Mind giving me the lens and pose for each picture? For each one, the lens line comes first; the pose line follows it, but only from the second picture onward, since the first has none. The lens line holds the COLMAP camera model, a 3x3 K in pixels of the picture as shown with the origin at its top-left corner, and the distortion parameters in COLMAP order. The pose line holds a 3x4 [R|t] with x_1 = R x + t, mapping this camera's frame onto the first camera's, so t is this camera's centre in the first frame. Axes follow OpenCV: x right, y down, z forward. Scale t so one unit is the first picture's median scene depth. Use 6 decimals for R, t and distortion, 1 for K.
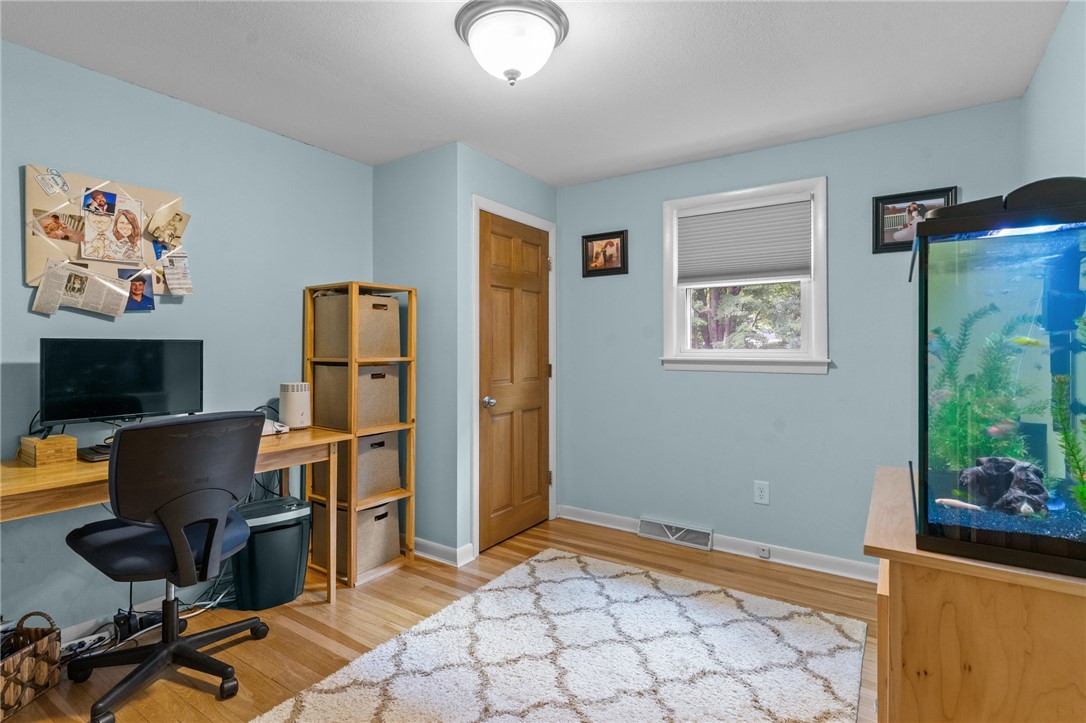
lens RADIAL K [[518.8, 0, 543.9], [0, 518.8, 347.5], [0, 0, 1]] dist [-0.001321, -0.000198]
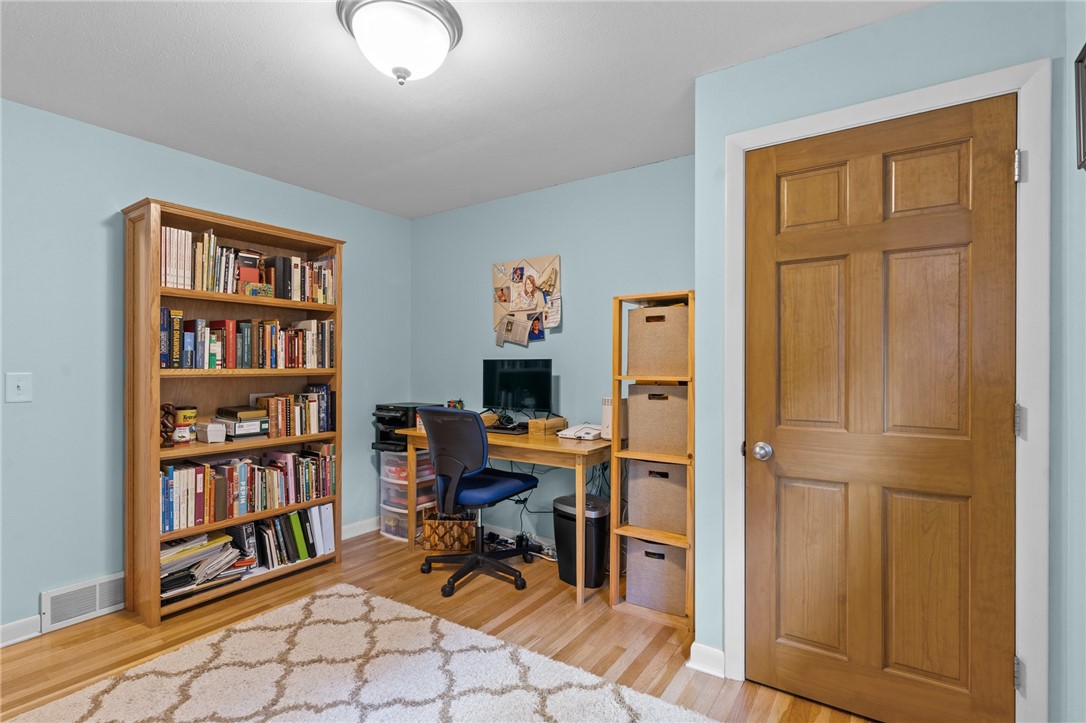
lens RADIAL K [[528.9, 0, 554.6], [0, 528.9, 361.3], [0, 0, 1]] dist [0.001299, 0.000485]
pose [[-0.002154, -0.001166, -0.999997, 0.744433], [0.006731, 0.999977, -0.001181, -0.007128], [0.999975, -0.006733, -0.002146, 1.048585]]
